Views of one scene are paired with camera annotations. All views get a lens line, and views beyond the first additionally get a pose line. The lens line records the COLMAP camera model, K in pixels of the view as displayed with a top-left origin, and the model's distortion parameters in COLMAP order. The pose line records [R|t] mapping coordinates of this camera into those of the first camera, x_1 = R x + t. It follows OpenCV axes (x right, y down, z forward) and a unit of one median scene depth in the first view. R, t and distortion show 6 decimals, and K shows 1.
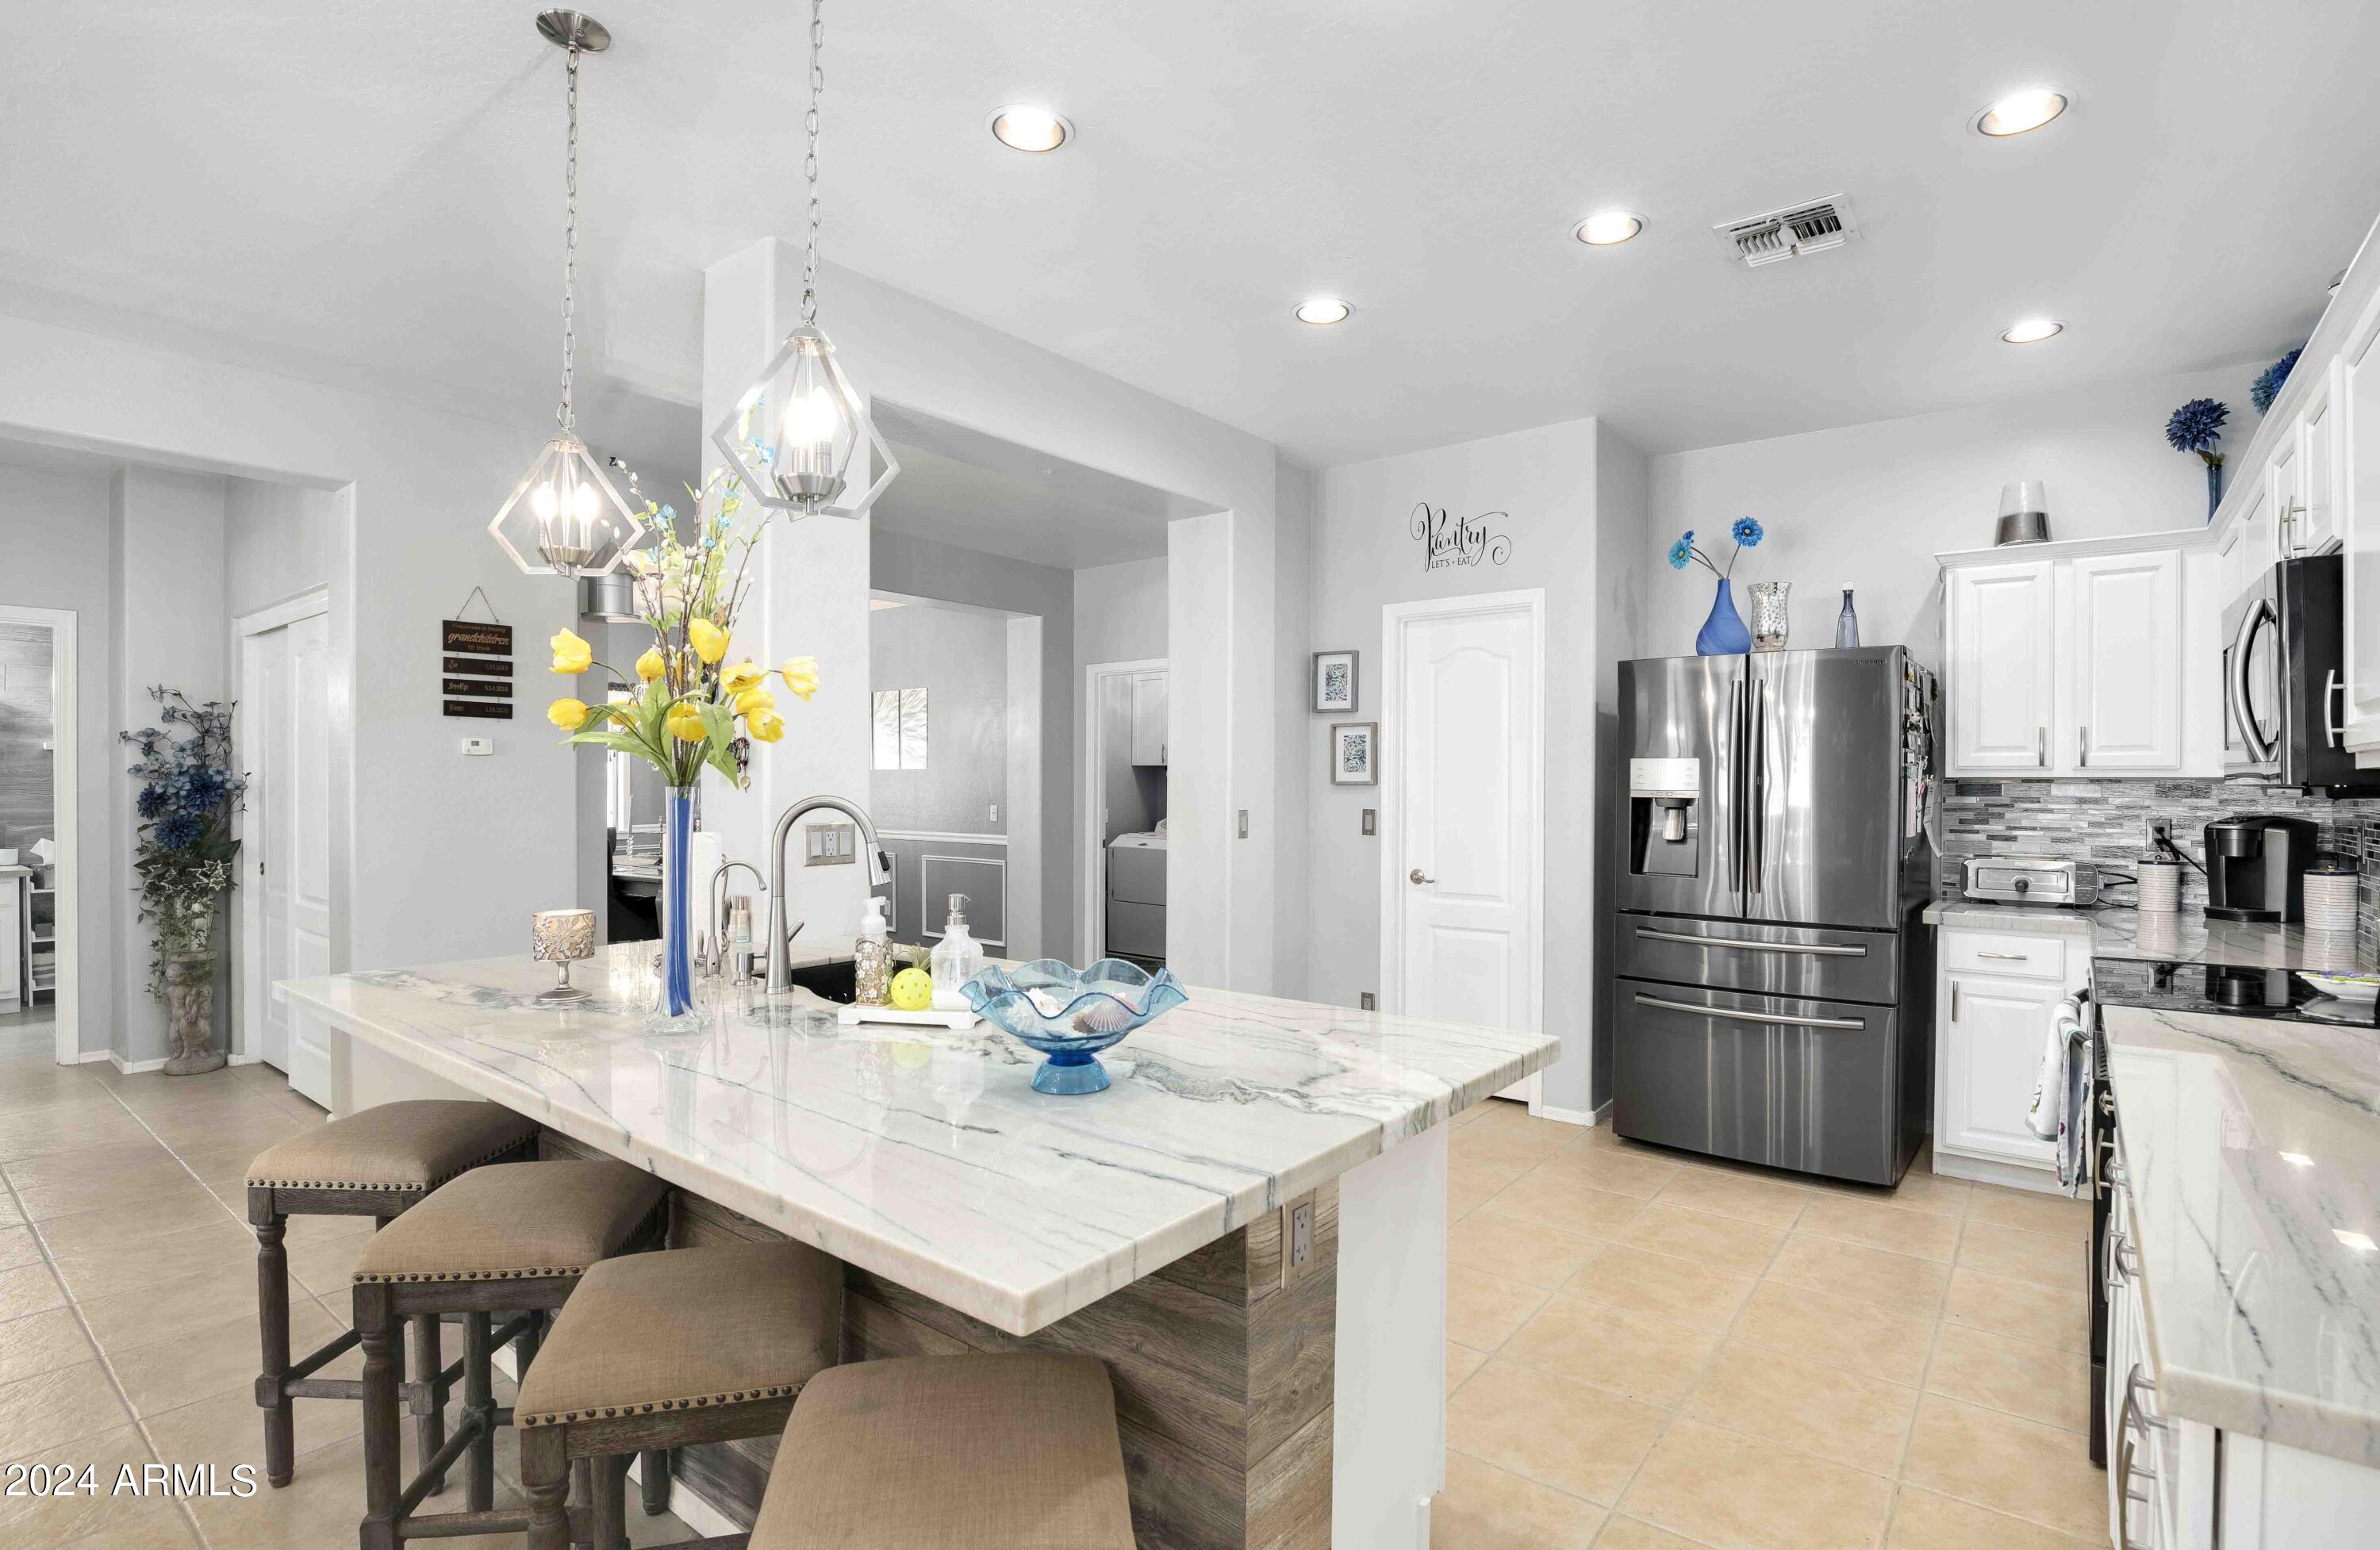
lens RADIAL K [[1145.5, 0, 1197.1], [0, 1145.5, 789.9], [0, 0, 1]] dist [-0.030723, 0.000570]
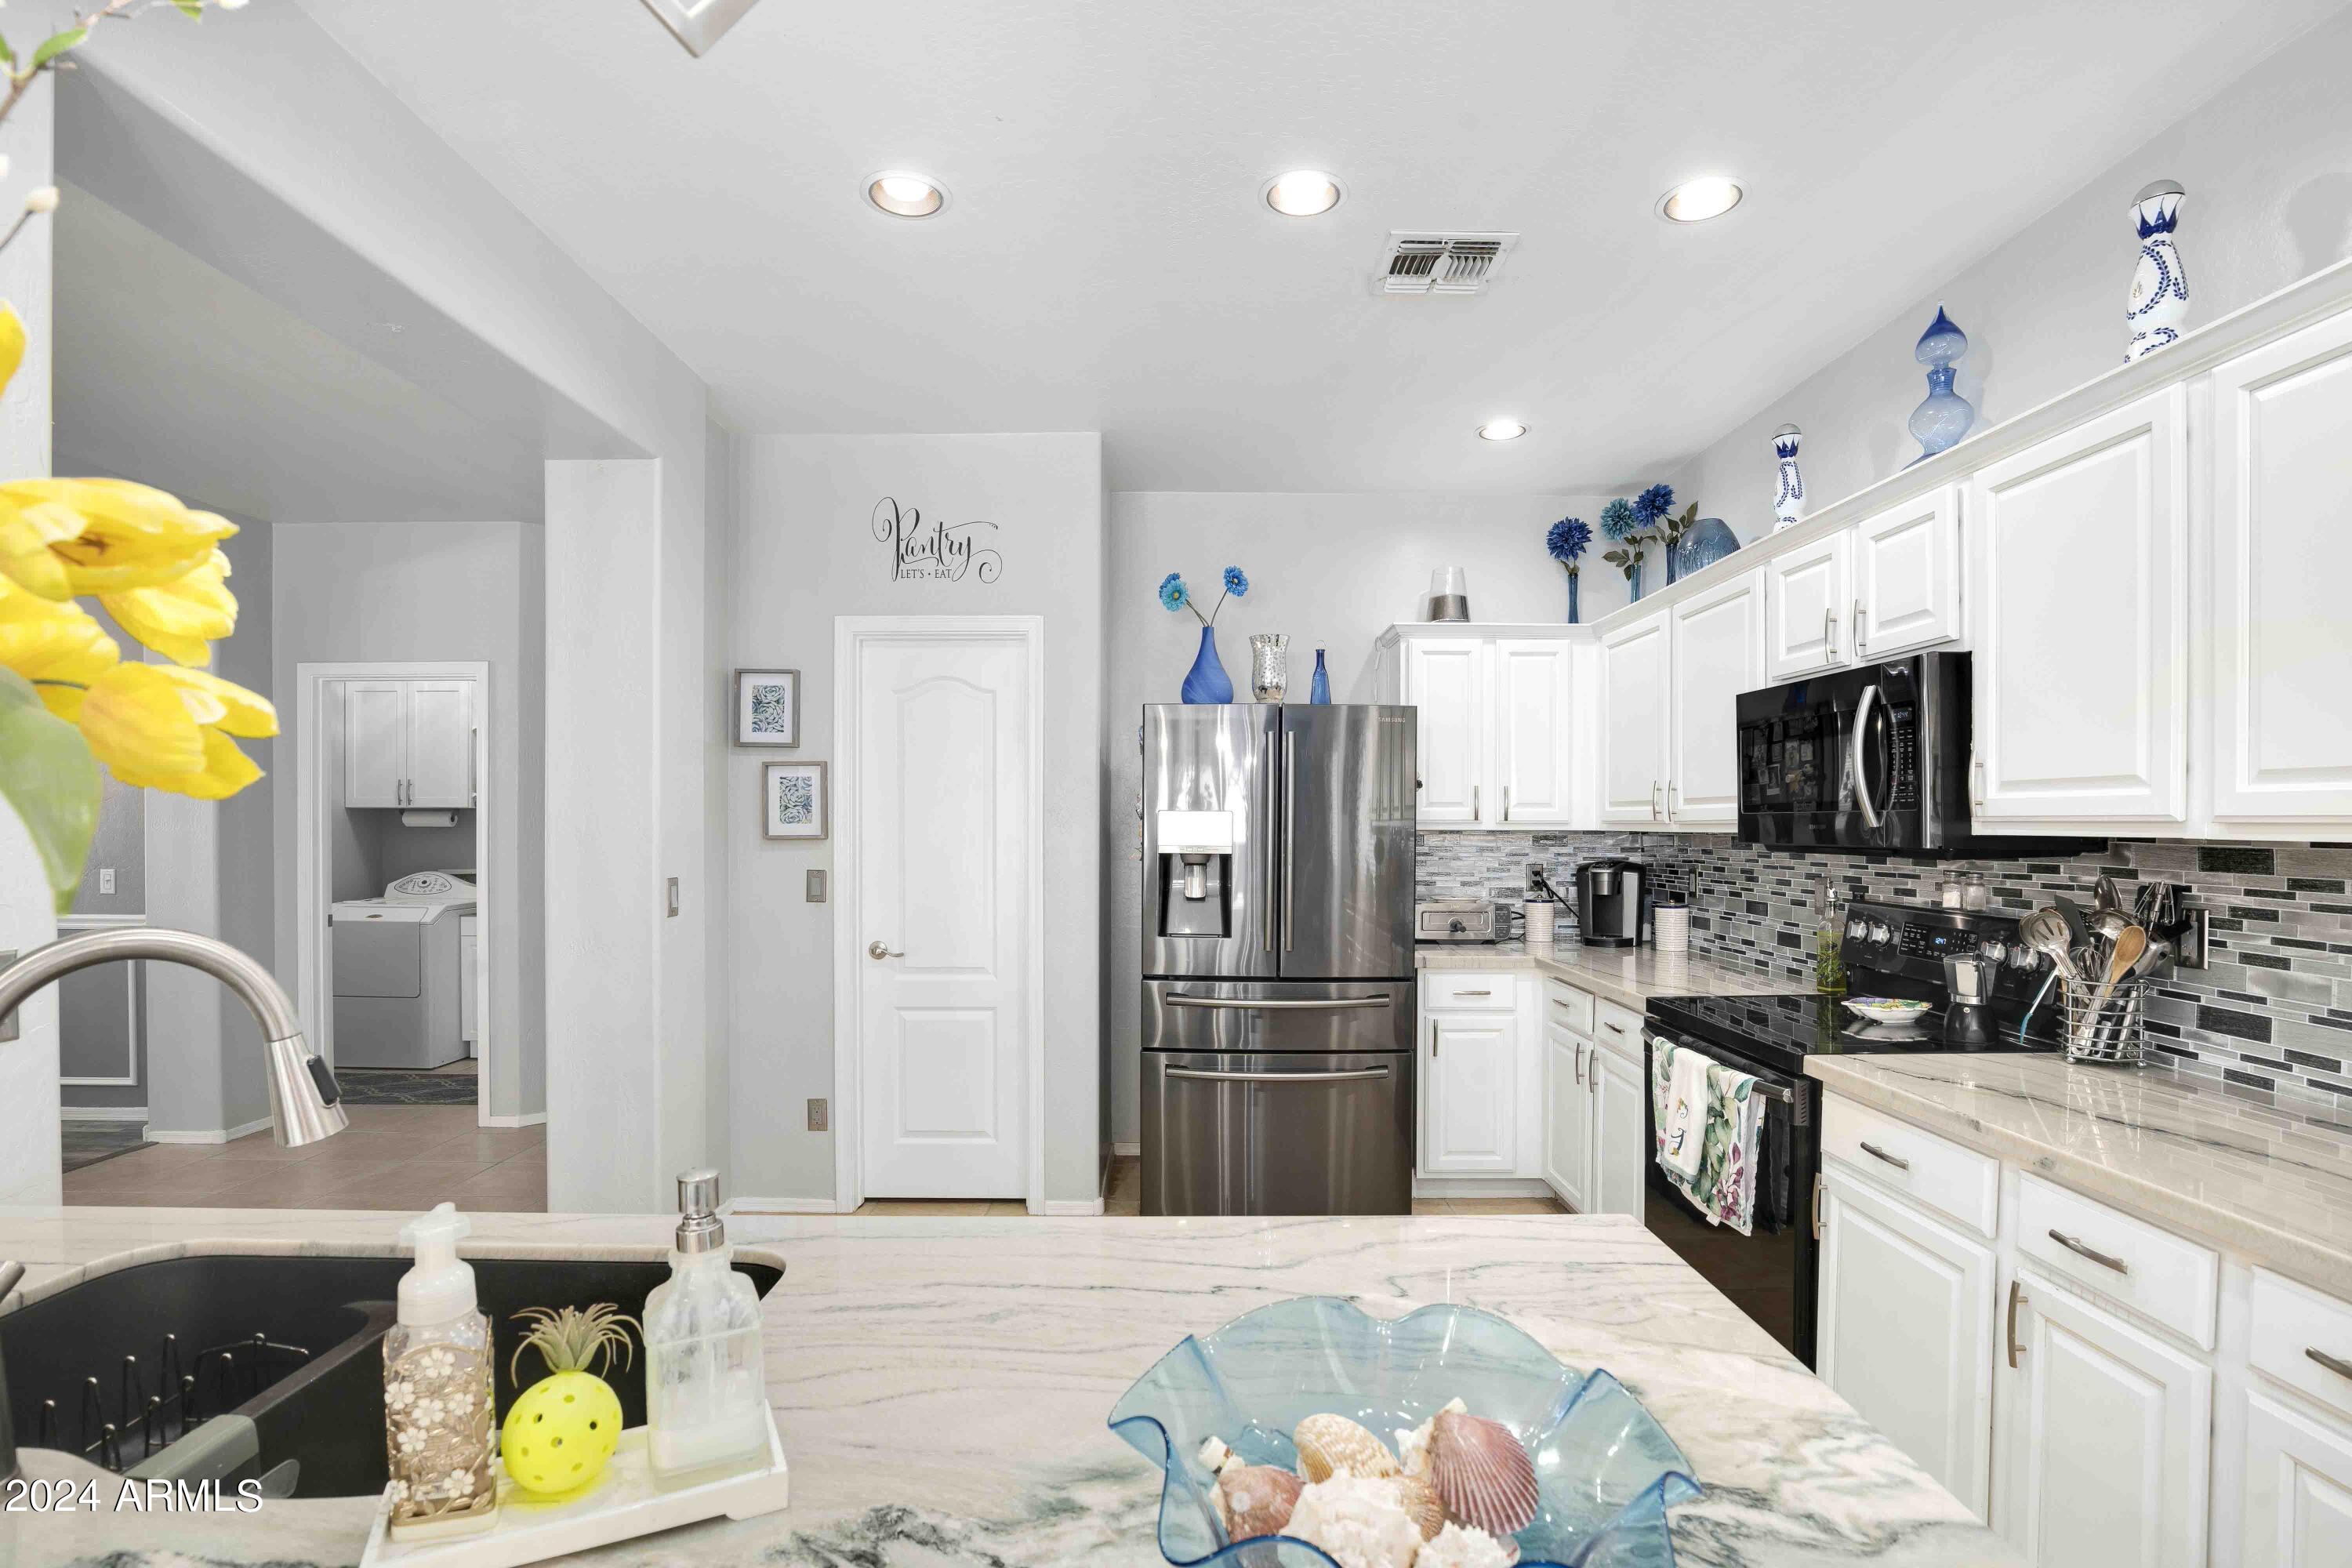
lens RADIAL K [[1105.8, 0, 1189.1], [0, 1105.8, 836.7], [0, 0, 1]] dist [-0.028921, 0.001198]
pose [[0.782107, -0.009410, 0.623074, -0.153172], [0.004815, 0.999947, 0.009057, -0.014757], [-0.623126, -0.004083, 0.782111, 0.285313]]
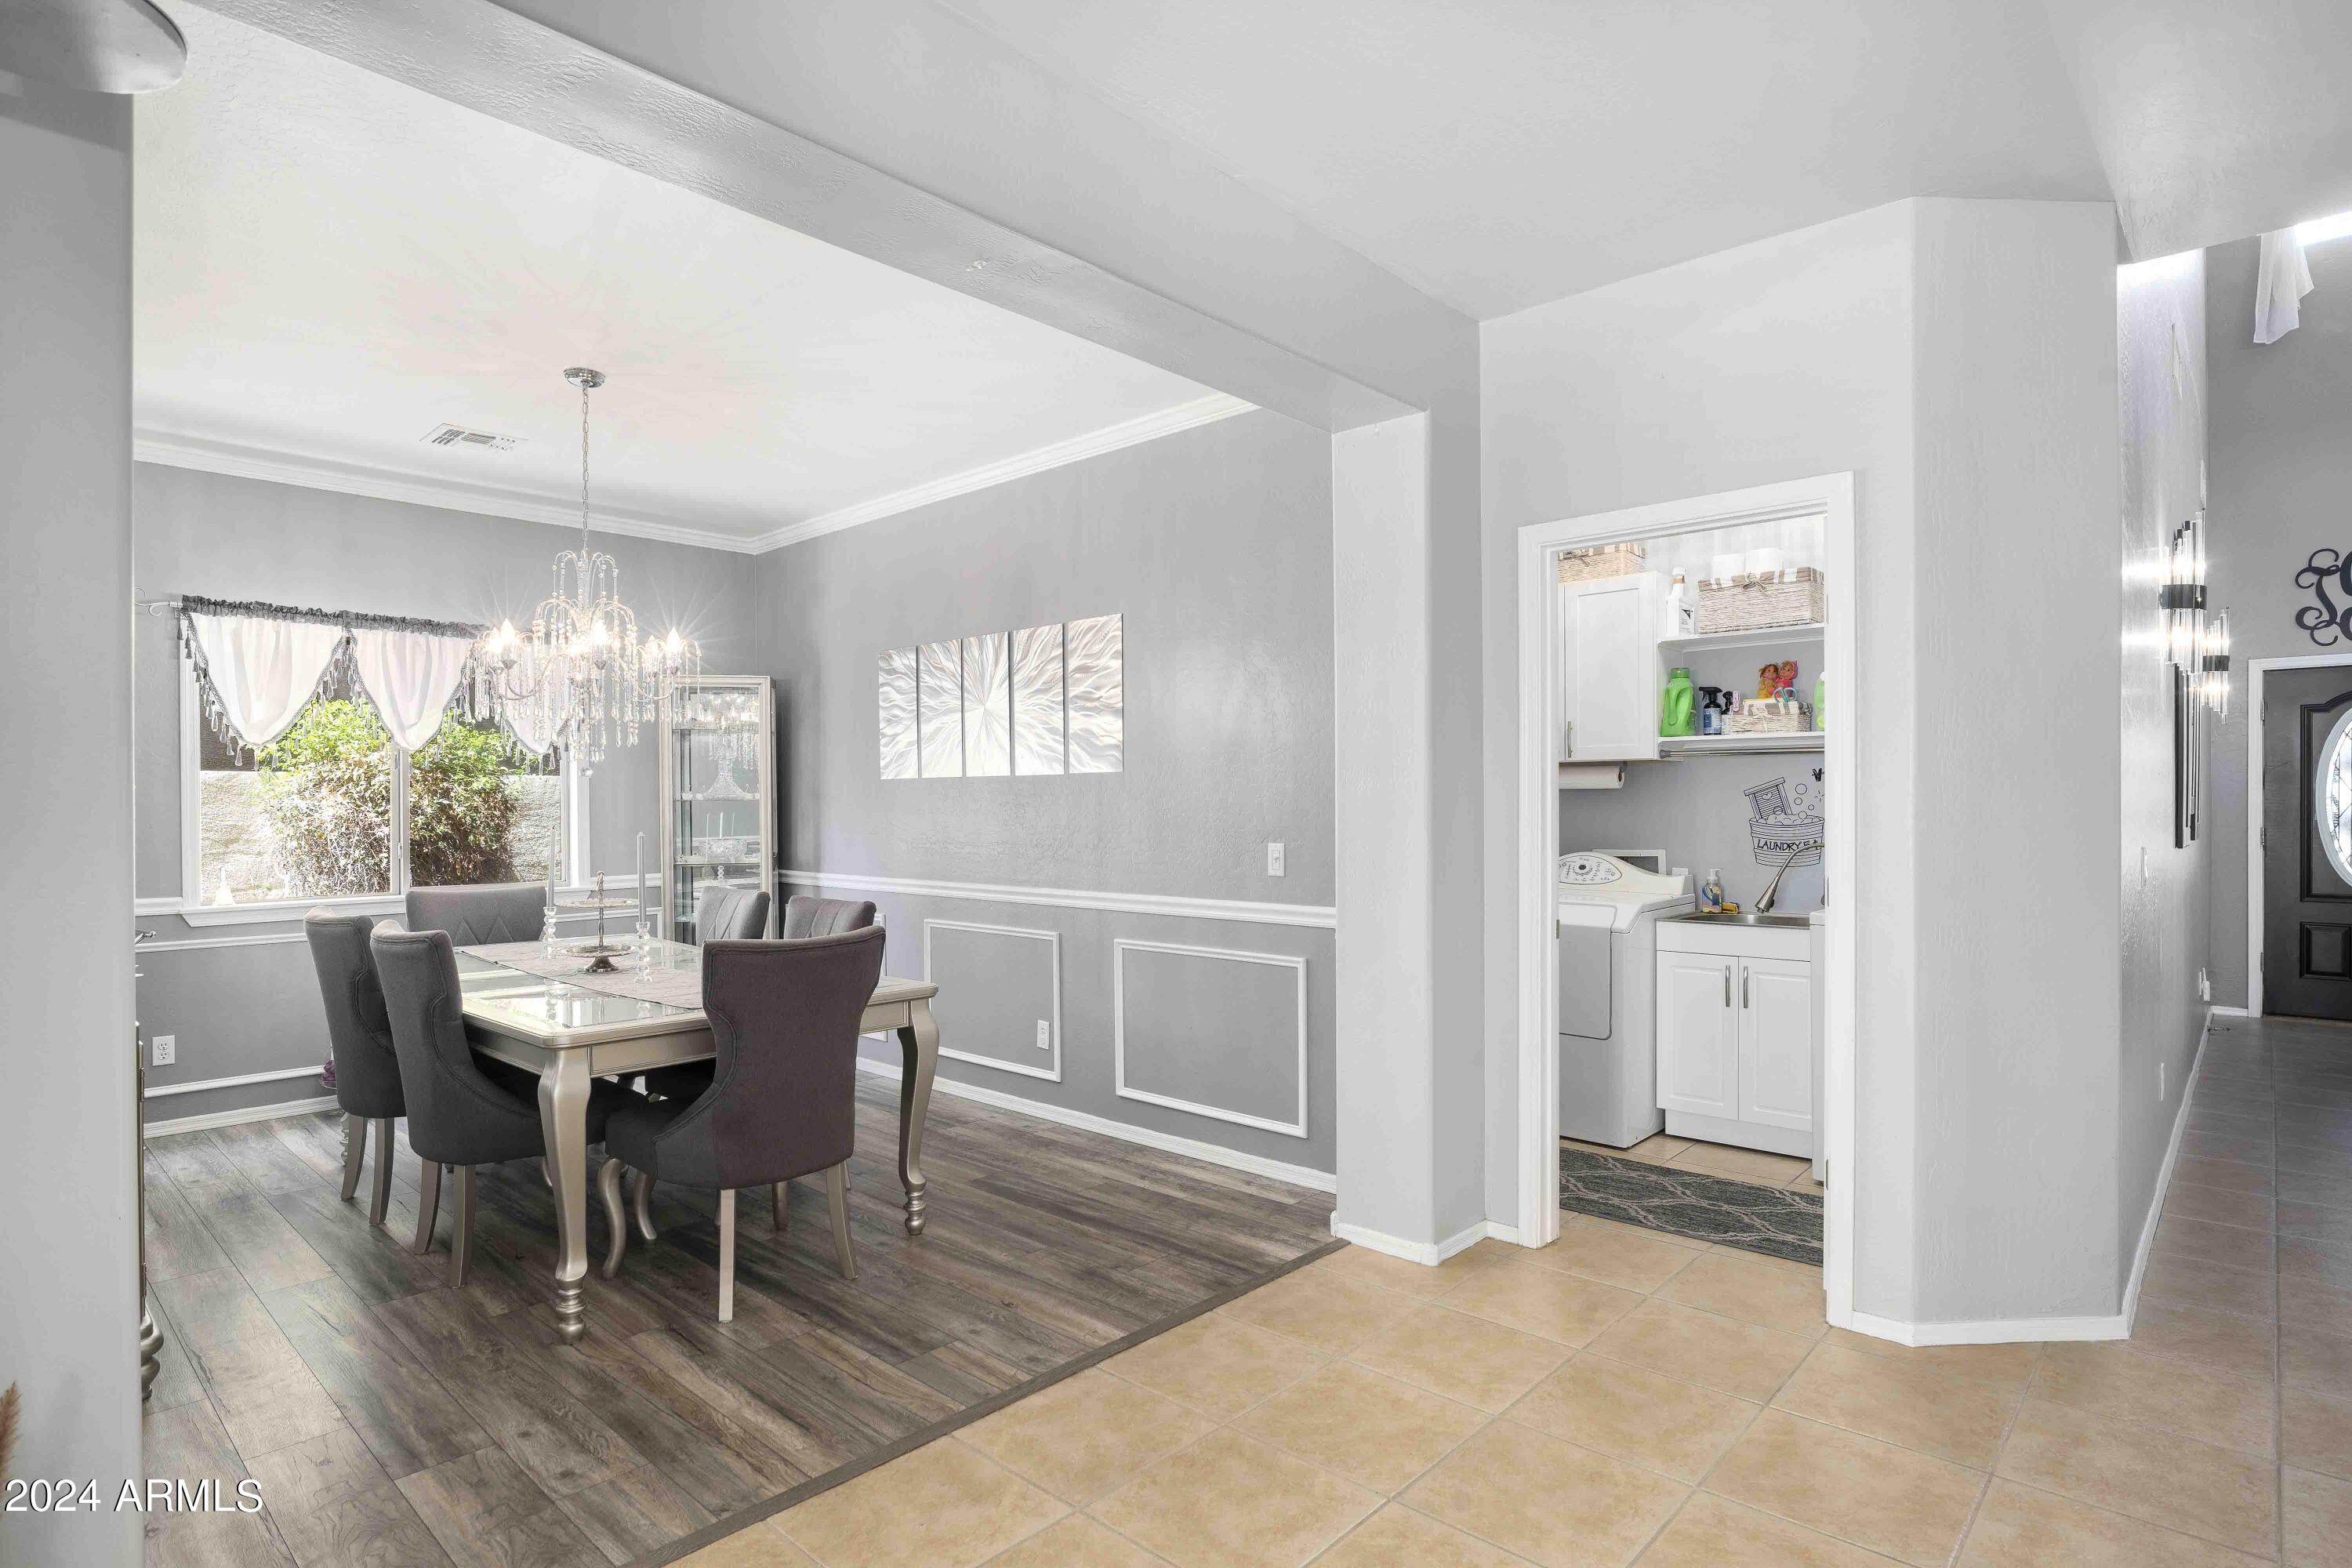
lens RADIAL K [[1204.7, 0, 1193.7], [0, 1204.7, 803.4], [0, 0, 1]] dist [-0.006961, -0.001144]
pose [[0.997640, -0.009605, -0.067990, -0.348956], [0.009299, 0.999945, -0.004810, -0.002543], [0.068032, 0.004166, 0.997674, 0.958382]]
